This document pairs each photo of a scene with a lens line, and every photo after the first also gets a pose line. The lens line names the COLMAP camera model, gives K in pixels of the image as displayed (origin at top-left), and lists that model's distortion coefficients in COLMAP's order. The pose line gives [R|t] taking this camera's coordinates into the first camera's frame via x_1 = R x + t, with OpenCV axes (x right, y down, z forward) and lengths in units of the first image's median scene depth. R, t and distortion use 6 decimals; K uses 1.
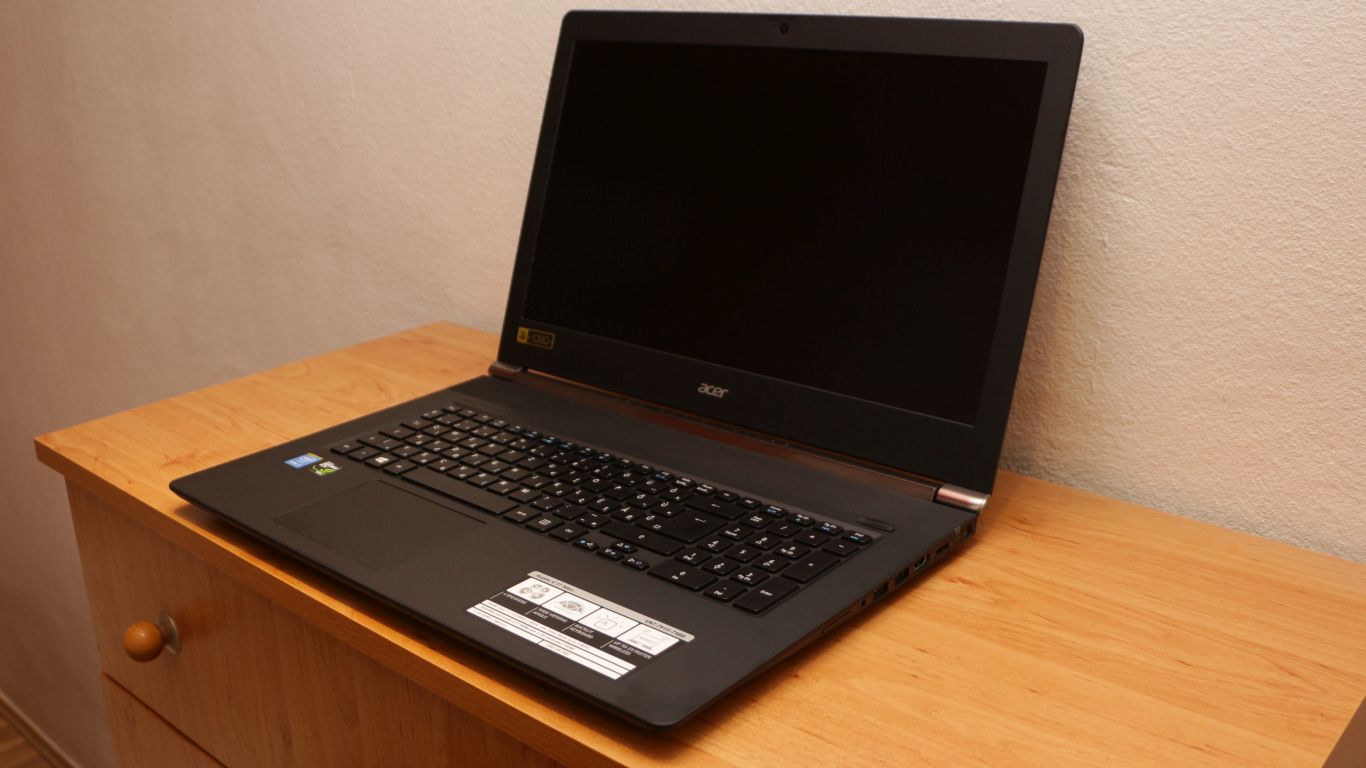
lens RADIAL K [[1276.5, 0, 683.0], [0, 1276.5, 384.0], [0, 0, 1]] dist [-0.155707, 0.101688]
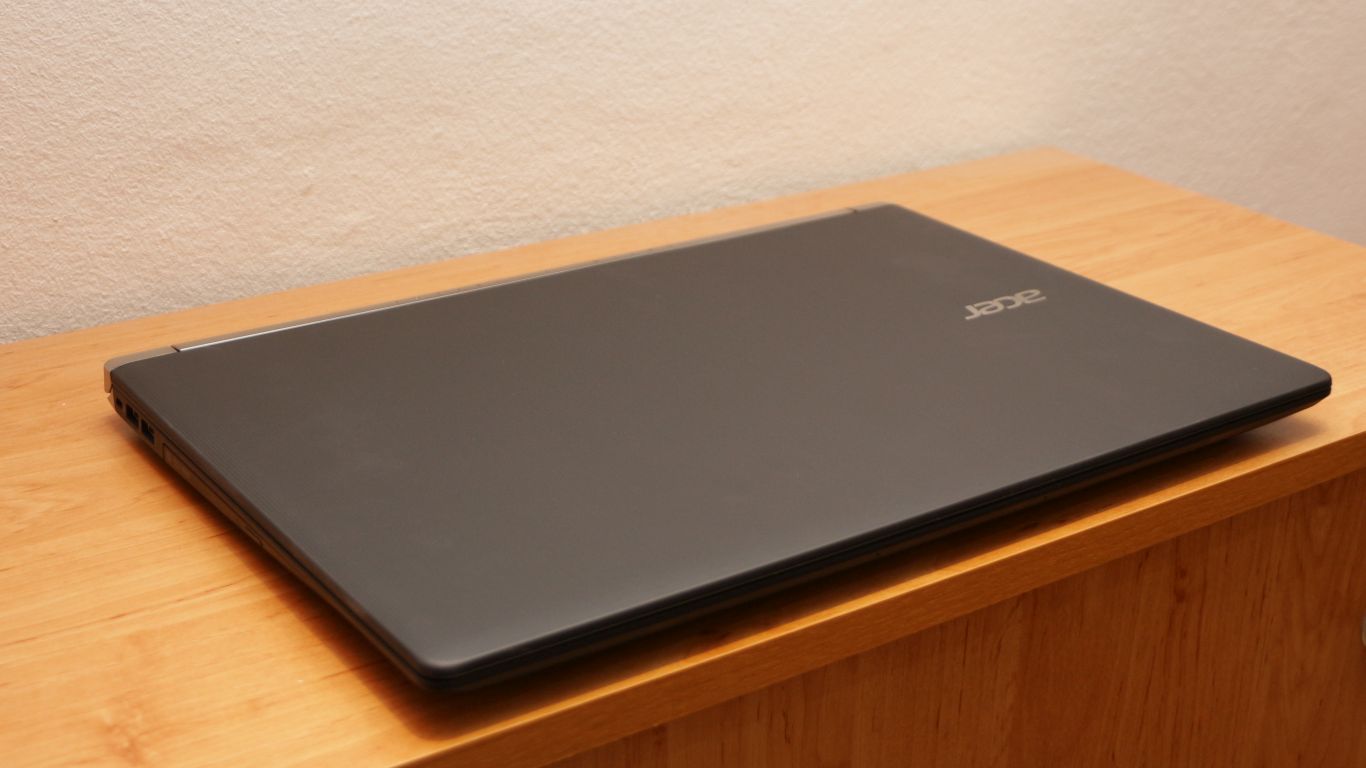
lens RADIAL K [[1838.3, 0, 683.0], [0, 1838.3, 384.0], [0, 0, 1]] dist [-0.114105, 0.286363]
pose [[0.260415, -0.353753, 0.898355, -1.035087], [0.293970, 0.915333, 0.275223, -0.195131], [-0.919655, 0.192417, 0.342360, 0.713319]]
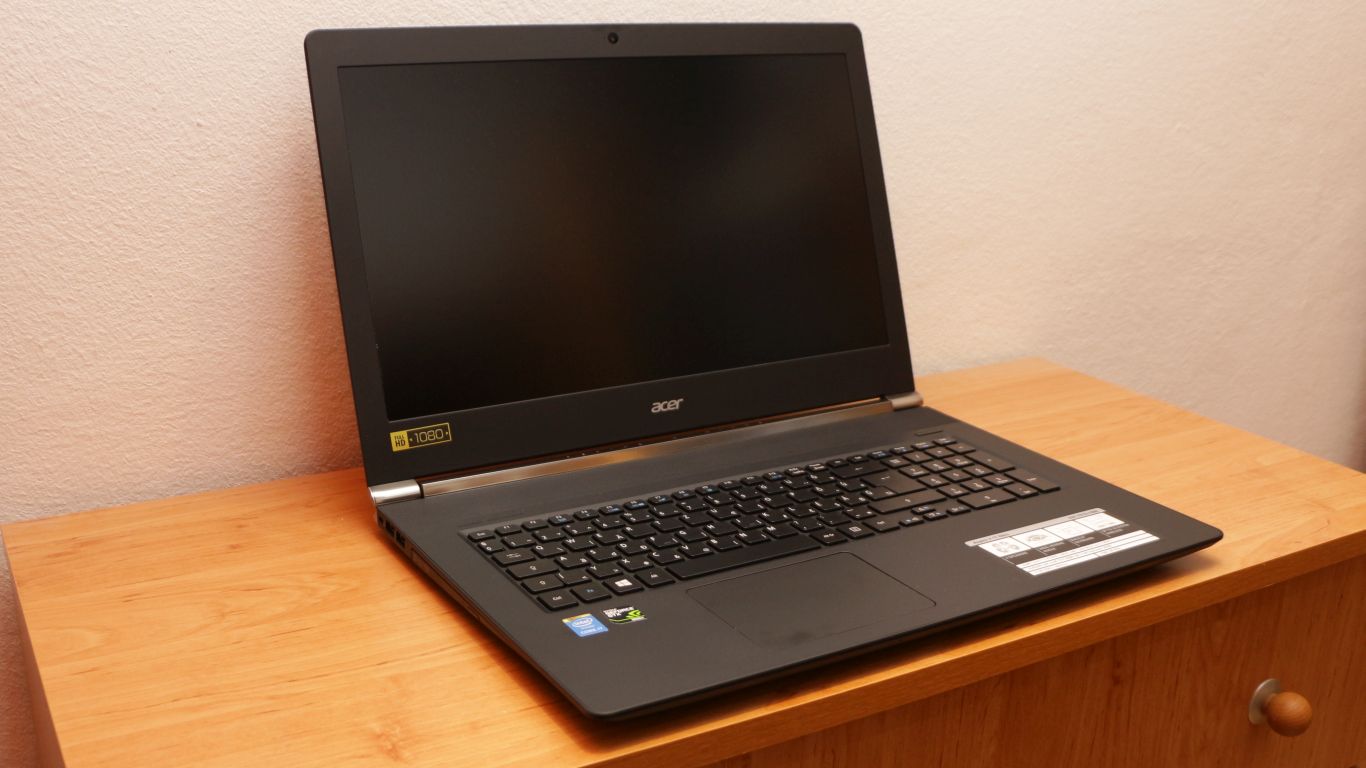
lens RADIAL K [[1399.4, 0, 661.4], [0, 1399.4, 411.0], [0, 0, 1]] dist [-0.178435, 0.111936]
pose [[0.337874, -0.273781, 0.900492, -1.123368], [0.282811, 0.942075, 0.180310, -0.220734], [-0.897697, 0.193747, 0.395731, 0.683540]]
